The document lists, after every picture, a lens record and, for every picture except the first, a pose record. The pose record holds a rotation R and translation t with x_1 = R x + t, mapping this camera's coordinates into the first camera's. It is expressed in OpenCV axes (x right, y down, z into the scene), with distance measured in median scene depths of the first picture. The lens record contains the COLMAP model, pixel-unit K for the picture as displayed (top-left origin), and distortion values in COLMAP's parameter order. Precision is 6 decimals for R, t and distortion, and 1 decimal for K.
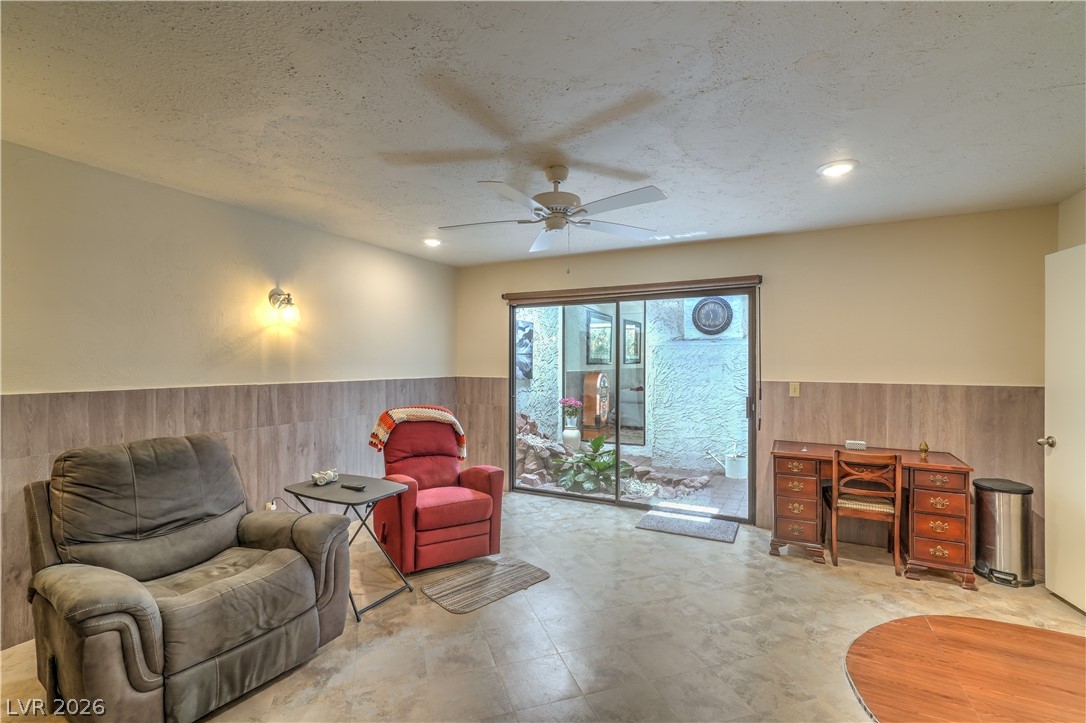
lens RADIAL K [[490.1, 0, 540.7], [0, 490.1, 360.5], [0, 0, 1]] dist [0.013115, 0.001125]
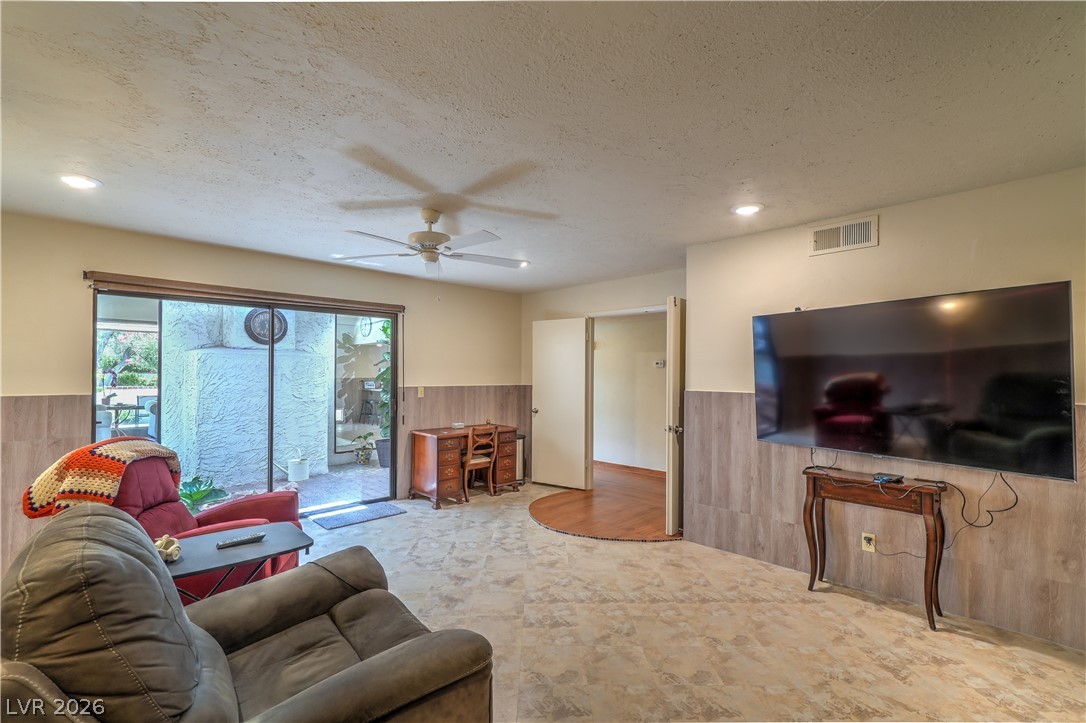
lens RADIAL K [[490.1, 0, 540.7], [0, 490.1, 367.2], [0, 0, 1]] dist [0.013115, 0.001125]
pose [[0.312426, 0.011737, 0.949870, -0.762800], [-0.005110, 0.999930, -0.010675, 0.002301], [-0.949928, -0.001519, 0.312464, 0.274271]]
